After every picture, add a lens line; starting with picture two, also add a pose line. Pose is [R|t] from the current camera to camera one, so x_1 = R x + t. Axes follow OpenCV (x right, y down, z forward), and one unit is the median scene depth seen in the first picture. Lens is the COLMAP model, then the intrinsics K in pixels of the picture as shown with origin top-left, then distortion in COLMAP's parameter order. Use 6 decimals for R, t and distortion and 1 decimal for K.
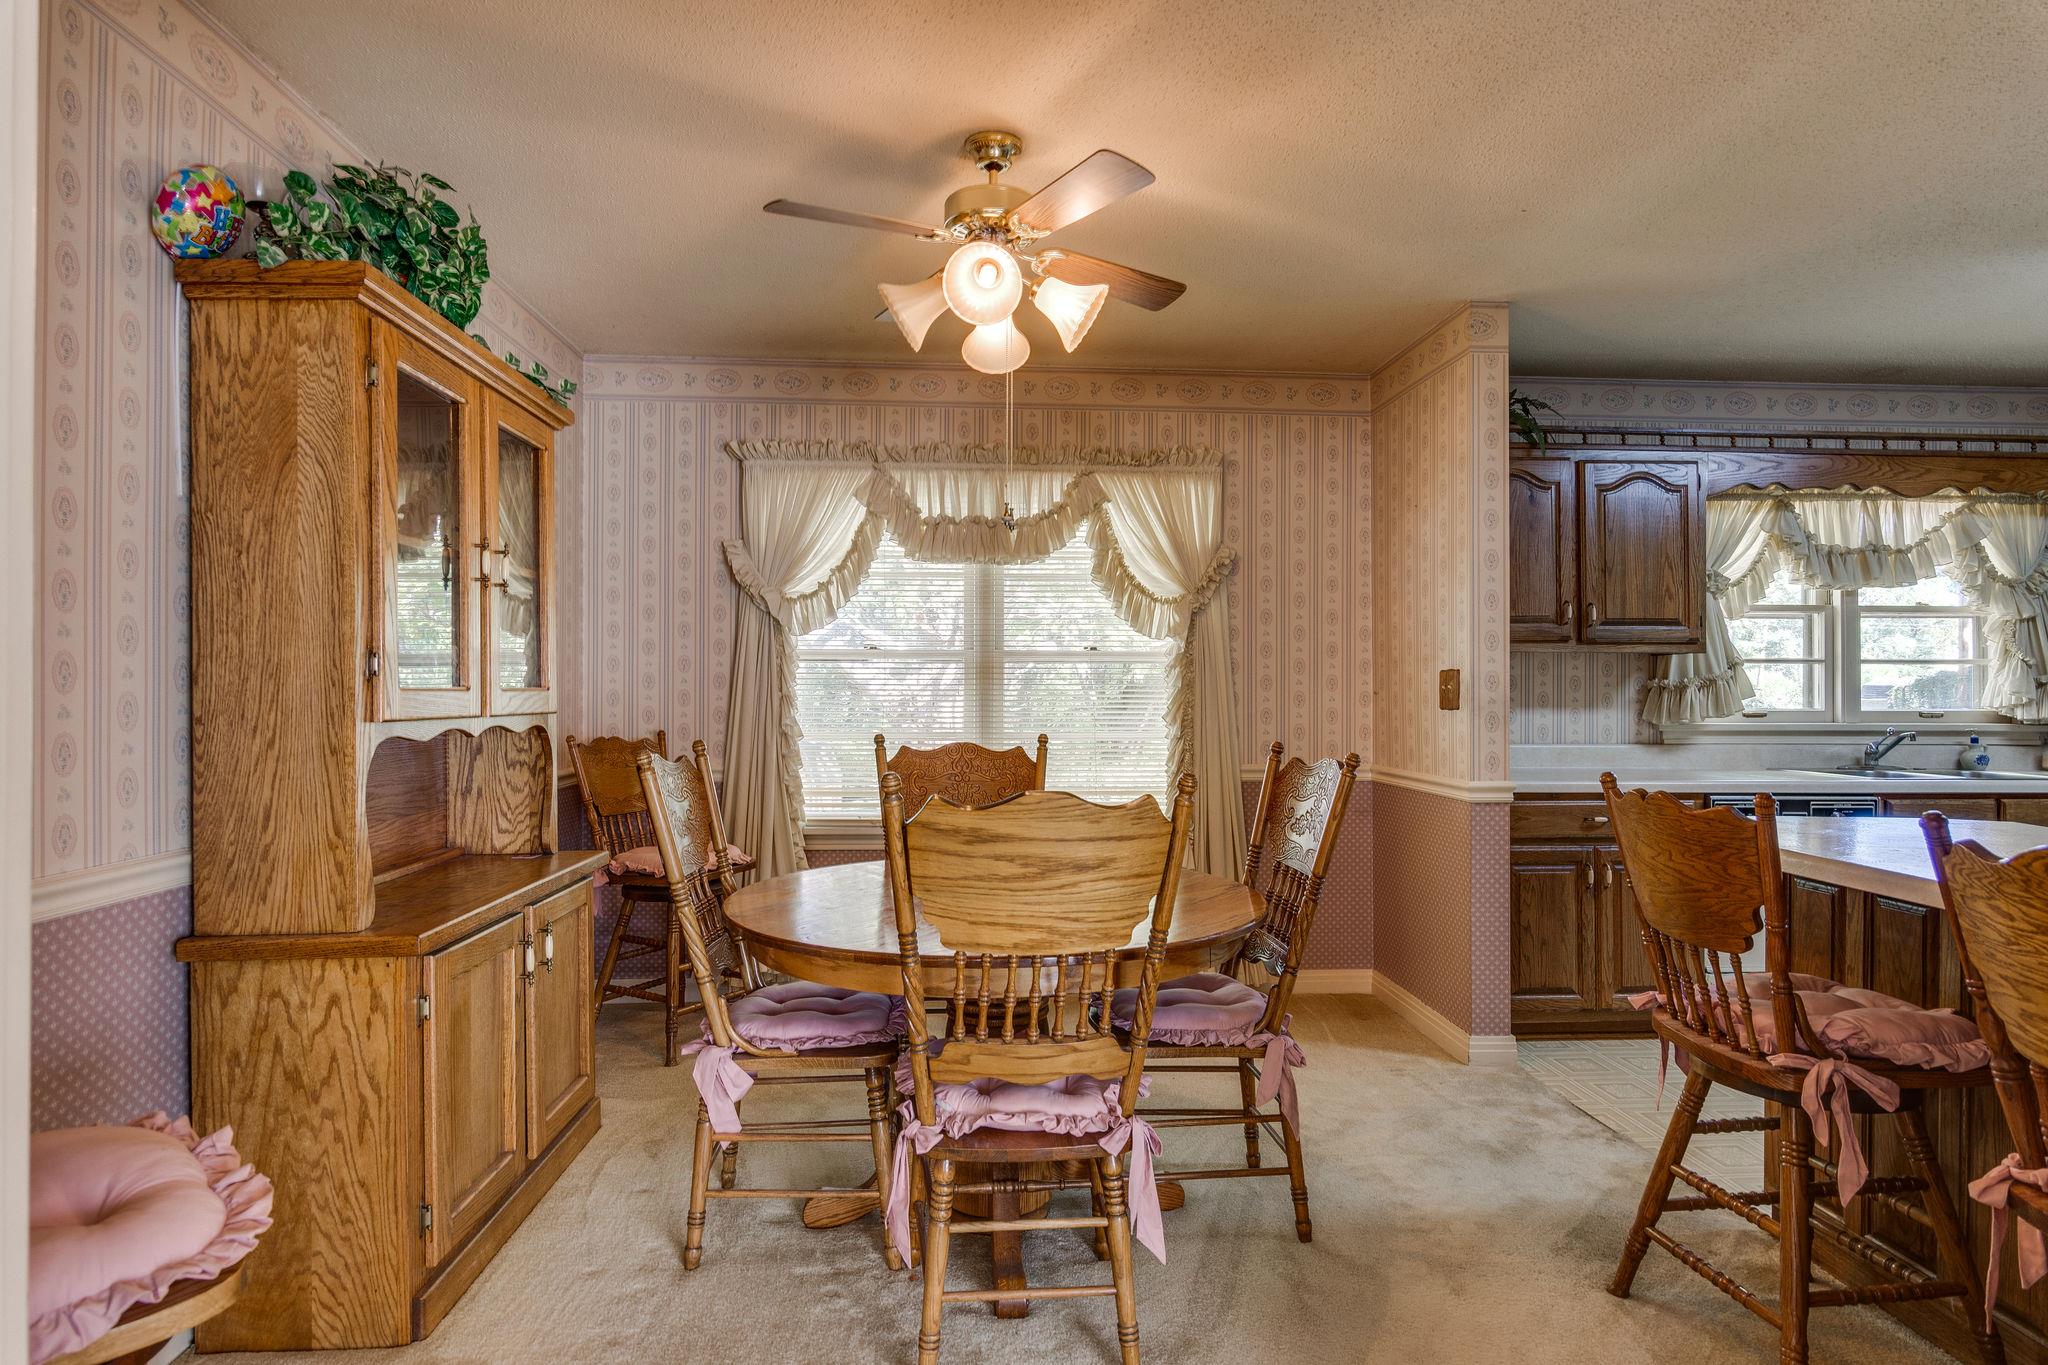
lens RADIAL K [[1007.1, 0, 1029.3], [0, 1007.1, 683.0], [0, 0, 1]] dist [-0.000251, -0.000859]
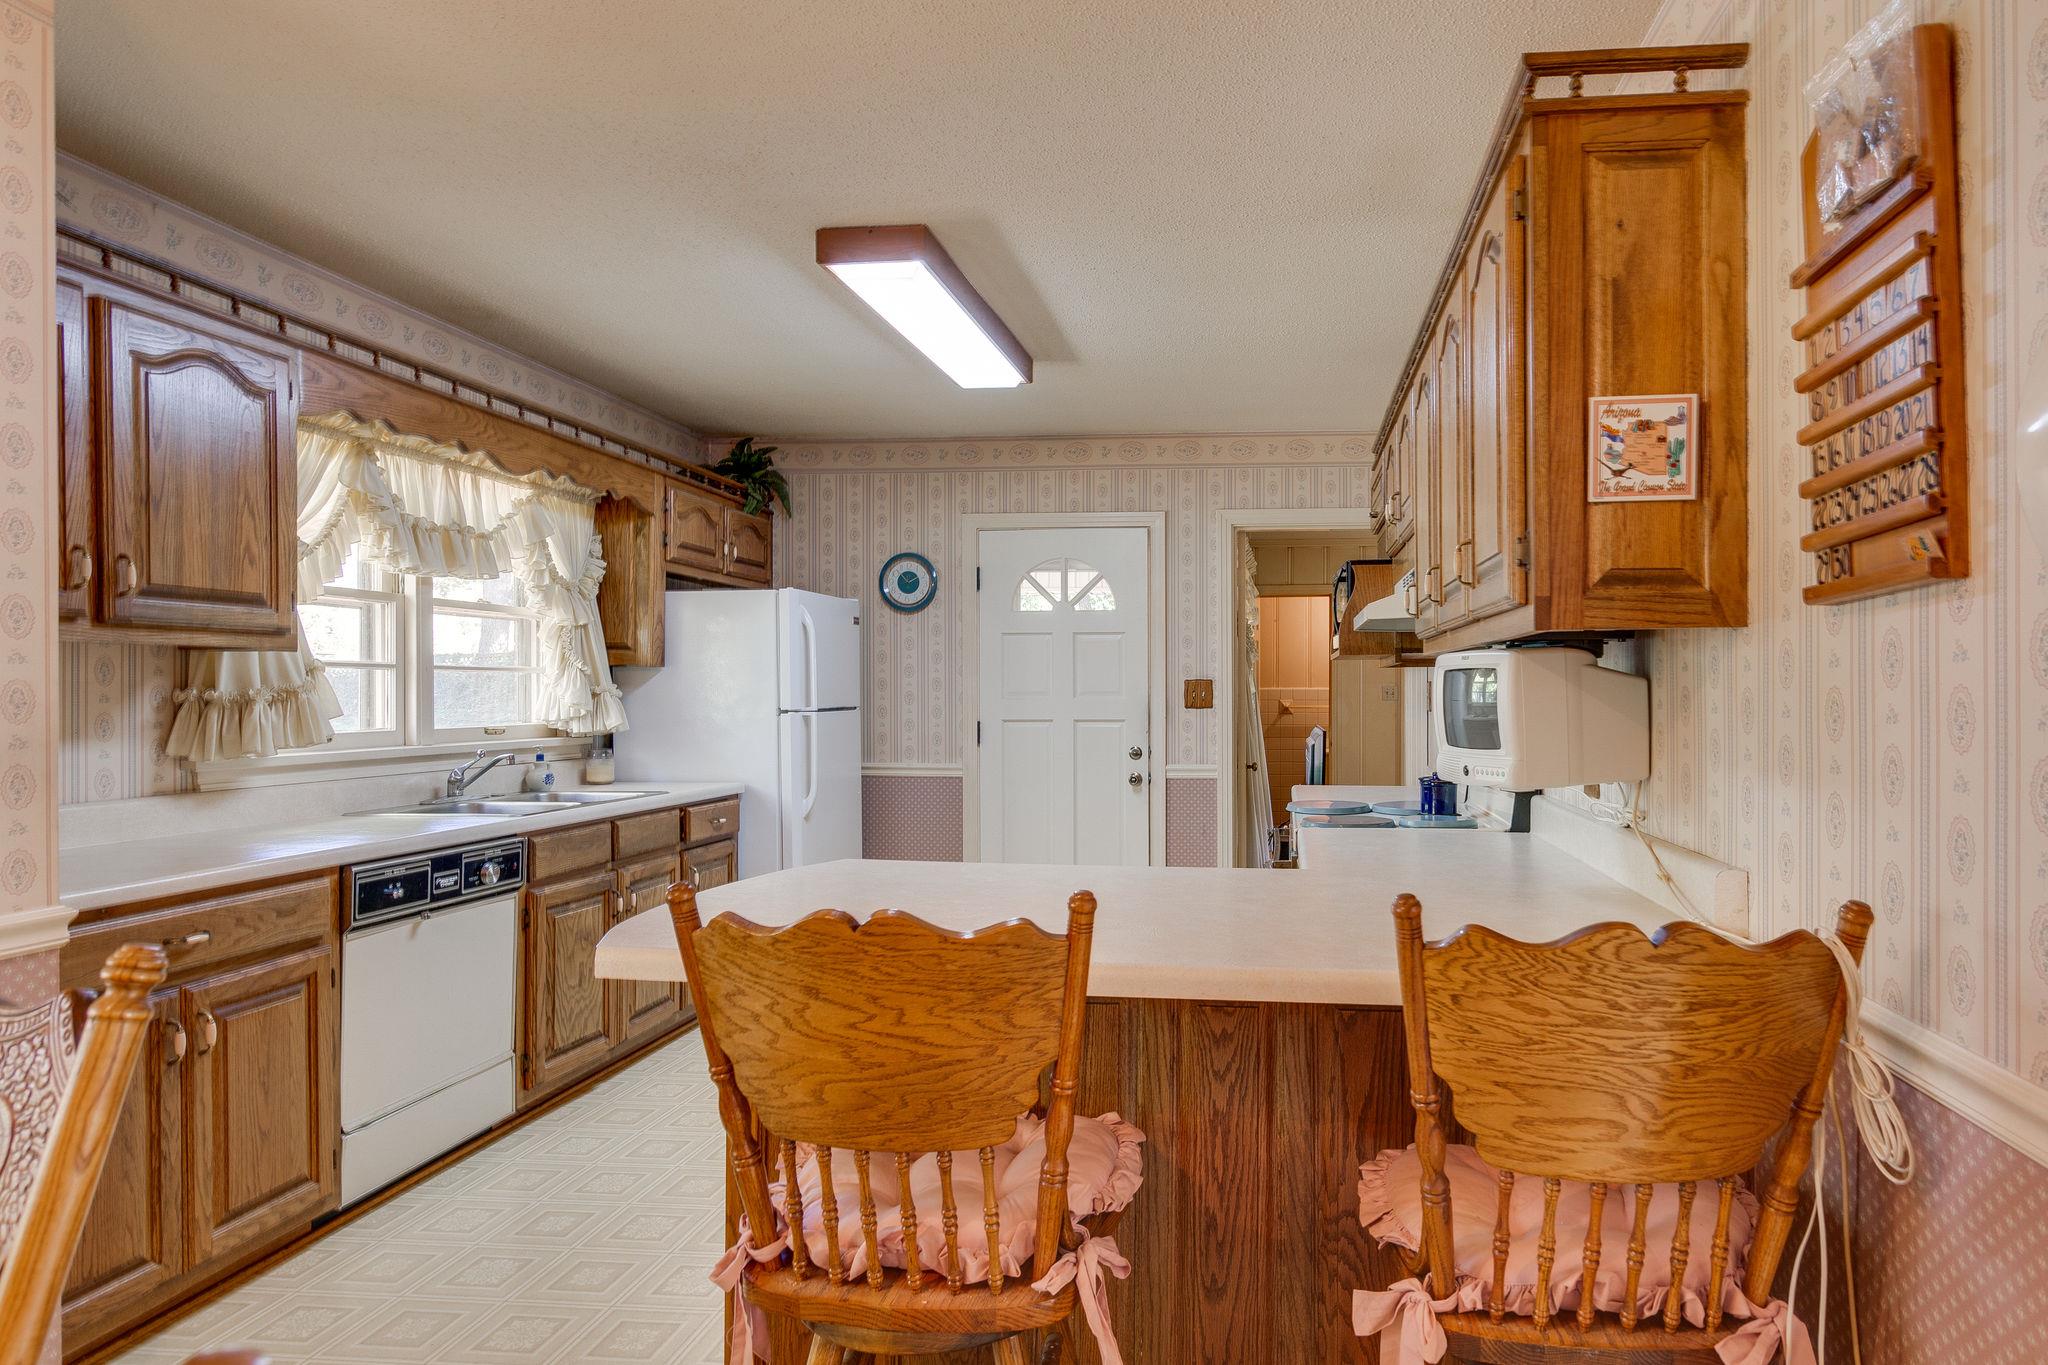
lens RADIAL K [[1165.8, 0, 1159.2], [0, 1165.8, 694.5], [0, 0, 1]] dist [-0.004036, 0.002302]
pose [[0.144818, -0.003167, 0.989453, -0.005706], [-0.007473, 0.999963, 0.004295, -0.008187], [-0.989430, -0.008016, 0.144789, 0.306341]]
